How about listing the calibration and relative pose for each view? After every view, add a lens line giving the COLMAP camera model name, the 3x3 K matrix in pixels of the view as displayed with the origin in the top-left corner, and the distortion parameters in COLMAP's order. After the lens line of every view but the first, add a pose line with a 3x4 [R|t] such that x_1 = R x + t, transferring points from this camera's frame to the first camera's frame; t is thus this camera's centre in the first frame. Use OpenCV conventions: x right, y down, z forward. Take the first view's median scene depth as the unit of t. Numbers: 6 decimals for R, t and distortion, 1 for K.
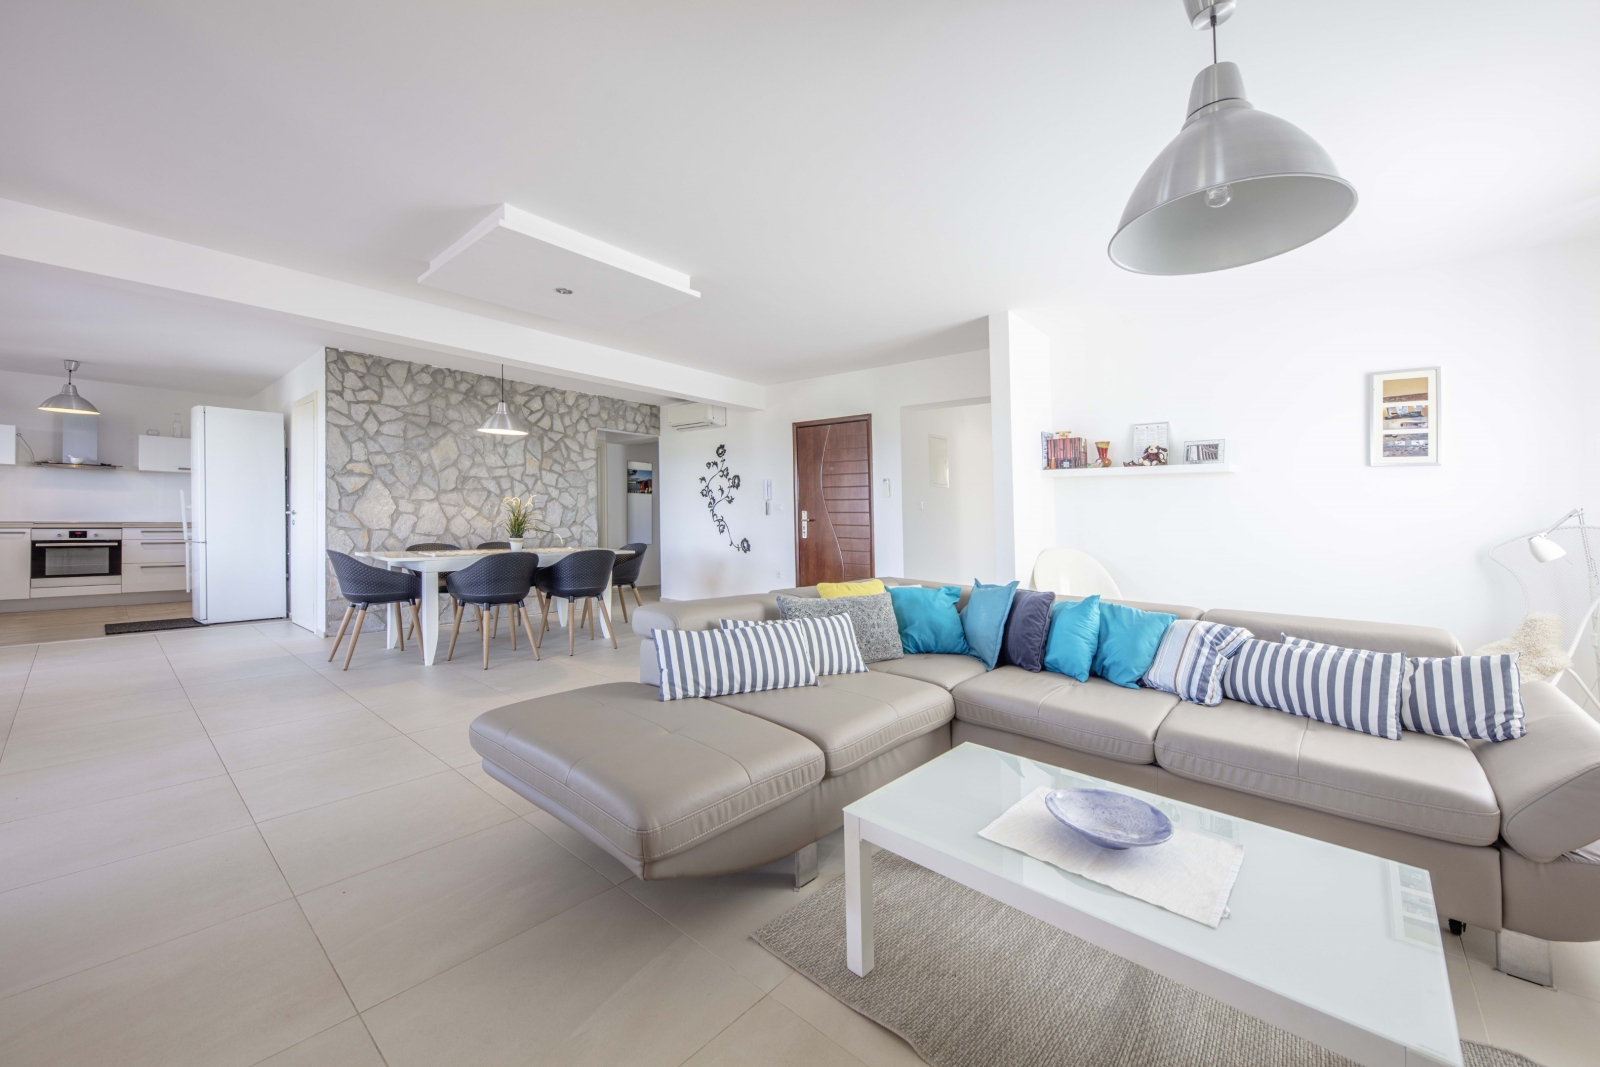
lens RADIAL K [[585.5, 0, 797.9], [0, 585.5, 522.9], [0, 0, 1]] dist [-0.007956, -0.000007]
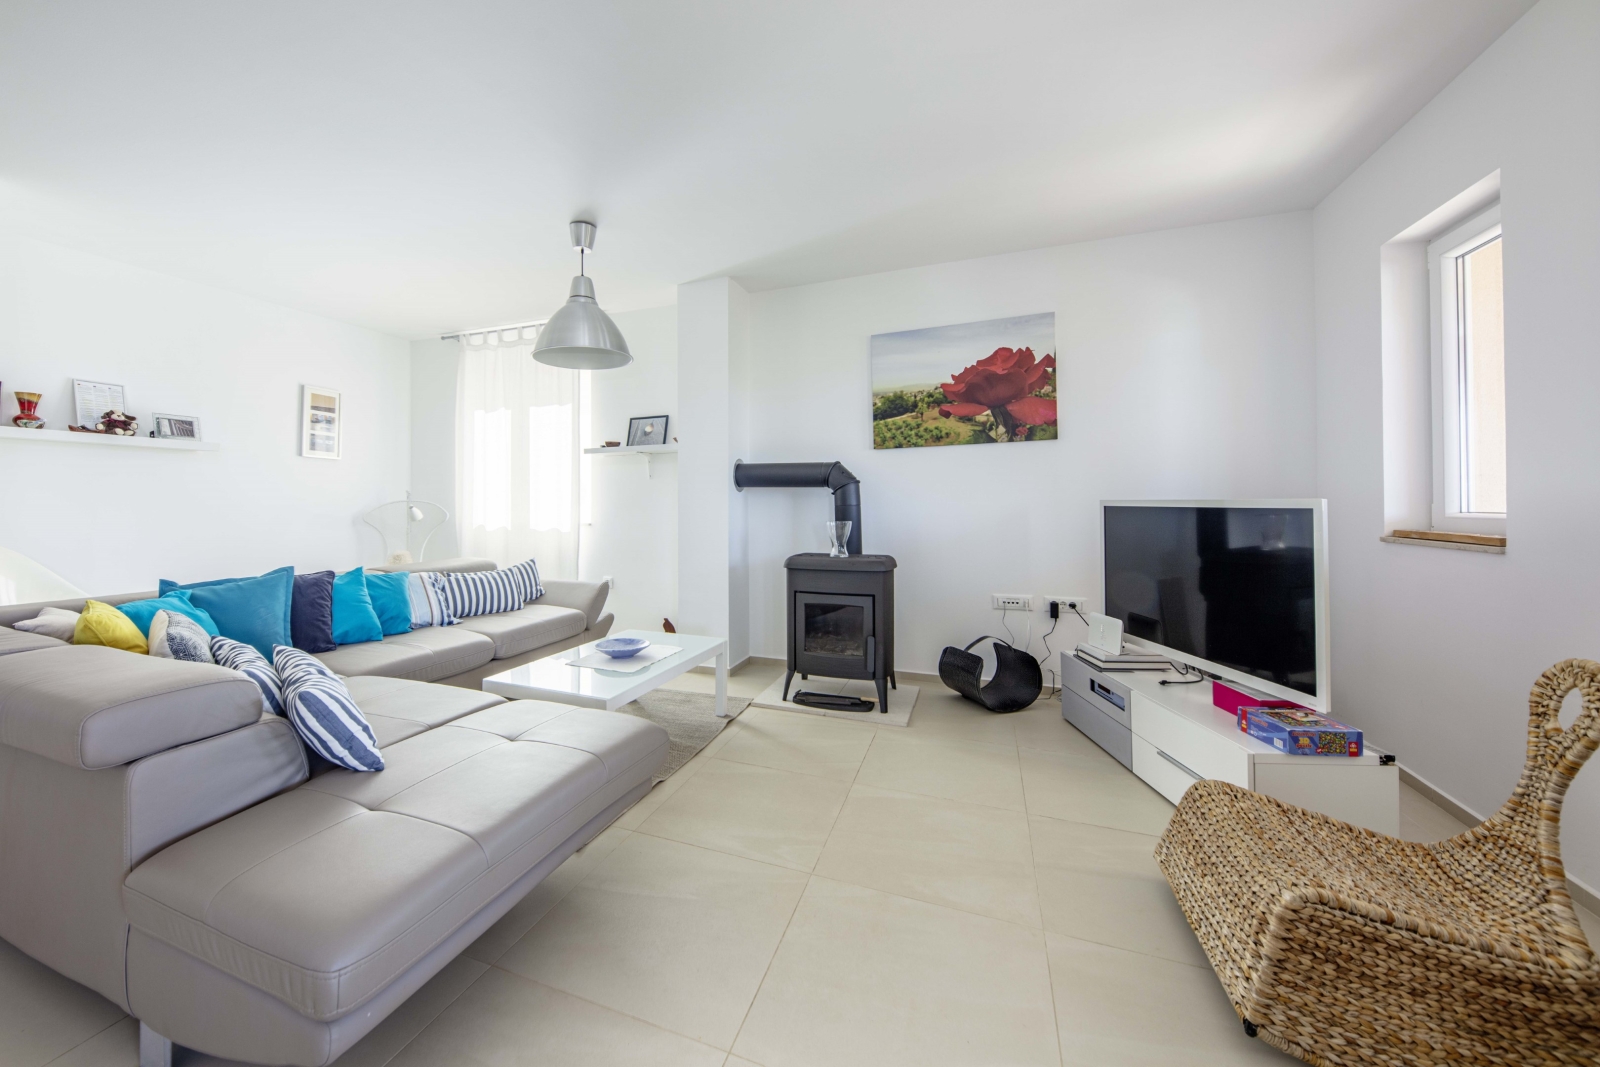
lens RADIAL K [[584.8, 0, 791.6], [0, 584.8, 492.9], [0, 0, 1]] dist [-0.000103, -0.000113]
pose [[-0.393955, 0.001972, 0.919127, -0.655012], [0.005489, 0.999985, 0.000207, -0.010191], [-0.919113, 0.005127, -0.393960, 0.514394]]
